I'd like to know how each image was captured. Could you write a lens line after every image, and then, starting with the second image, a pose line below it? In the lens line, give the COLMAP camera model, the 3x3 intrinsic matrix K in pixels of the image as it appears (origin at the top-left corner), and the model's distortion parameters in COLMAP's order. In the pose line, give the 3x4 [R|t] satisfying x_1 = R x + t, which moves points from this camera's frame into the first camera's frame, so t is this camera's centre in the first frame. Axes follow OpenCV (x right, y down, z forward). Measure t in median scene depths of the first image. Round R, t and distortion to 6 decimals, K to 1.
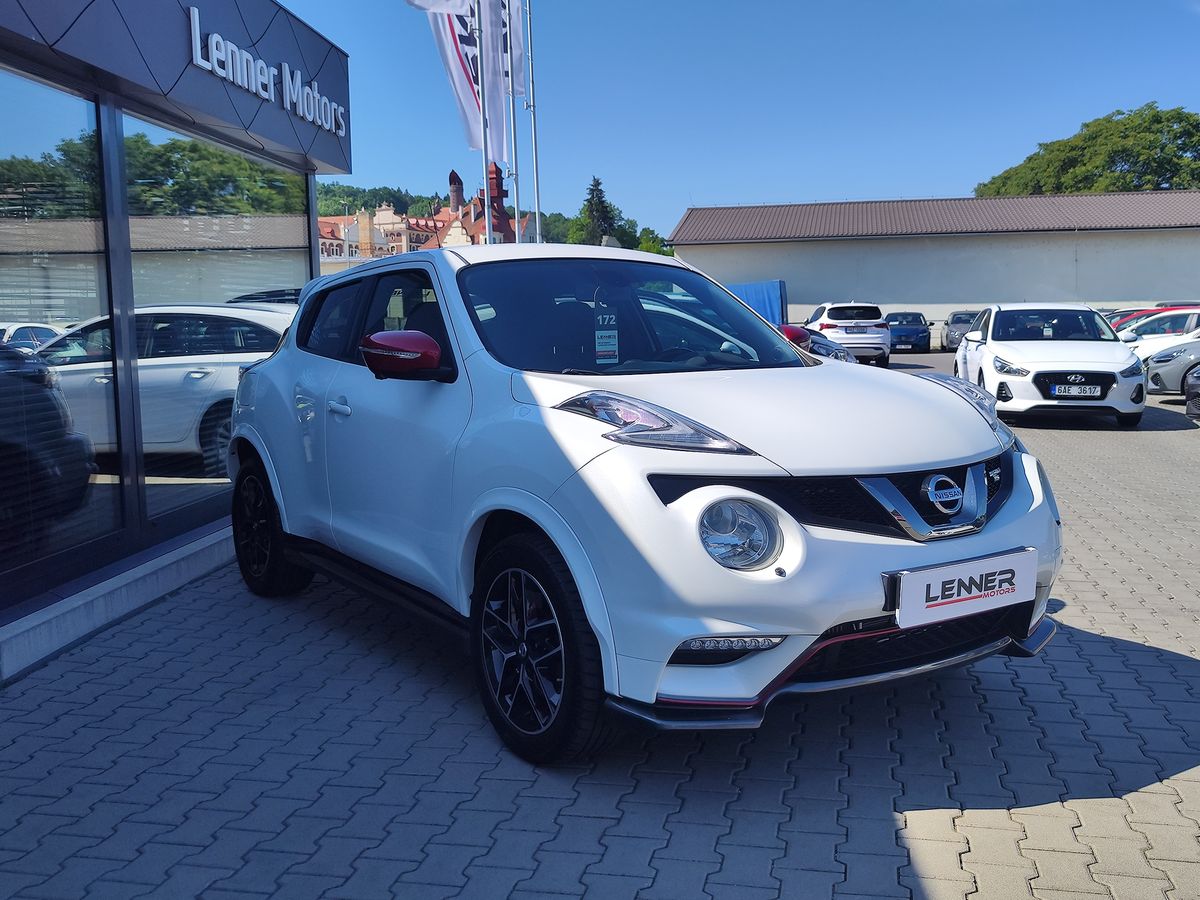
lens RADIAL K [[1214.3, 0, 597.1], [0, 1214.3, 480.4], [0, 0, 1]] dist [0.011338, 0.000000]
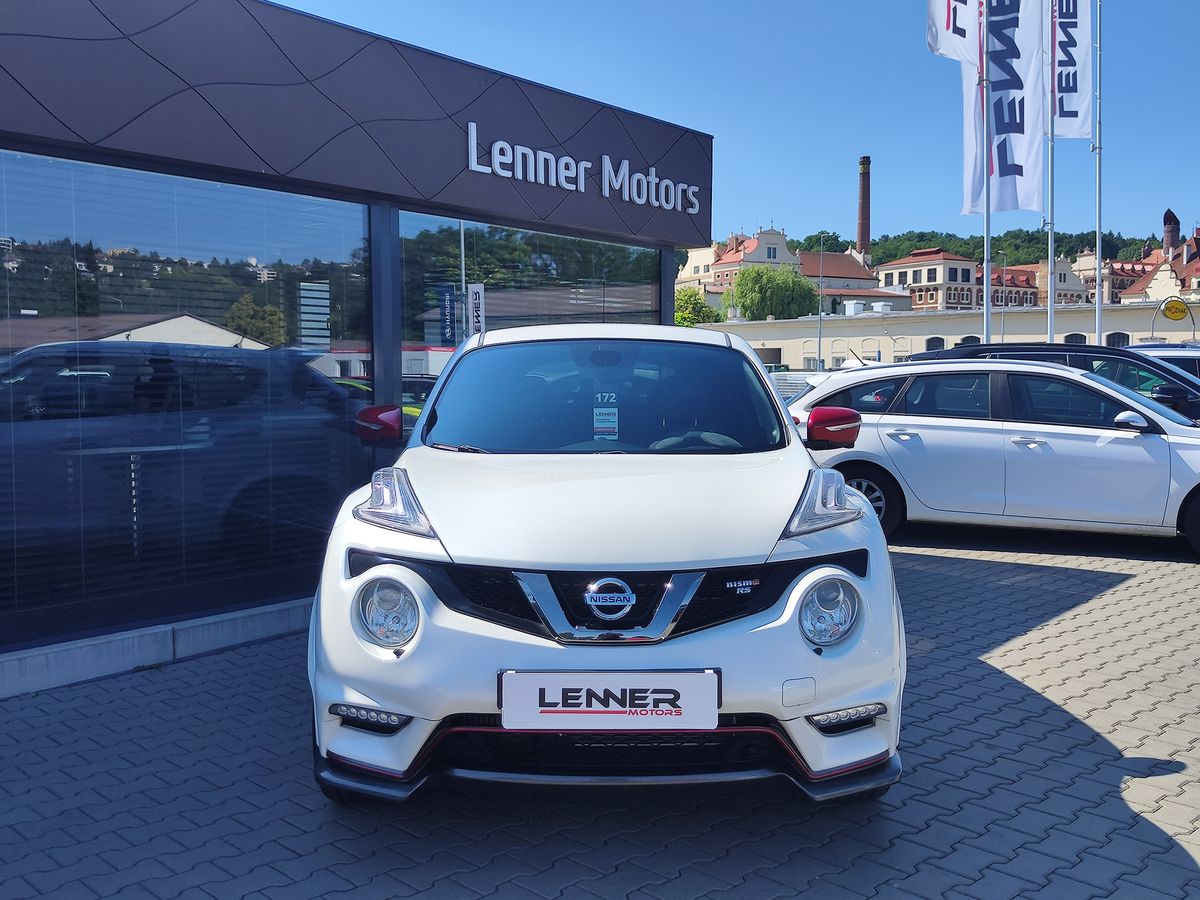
lens RADIAL K [[1214.3, 0, 600.9], [0, 1214.3, 457.6], [0, 0, 1]] dist [0.011338, 0.000000]
pose [[0.820964, 0.054308, -0.568392, 0.590231], [-0.085775, 0.995900, -0.028736, -0.051137], [0.564501, 0.072345, 0.822256, 0.150918]]
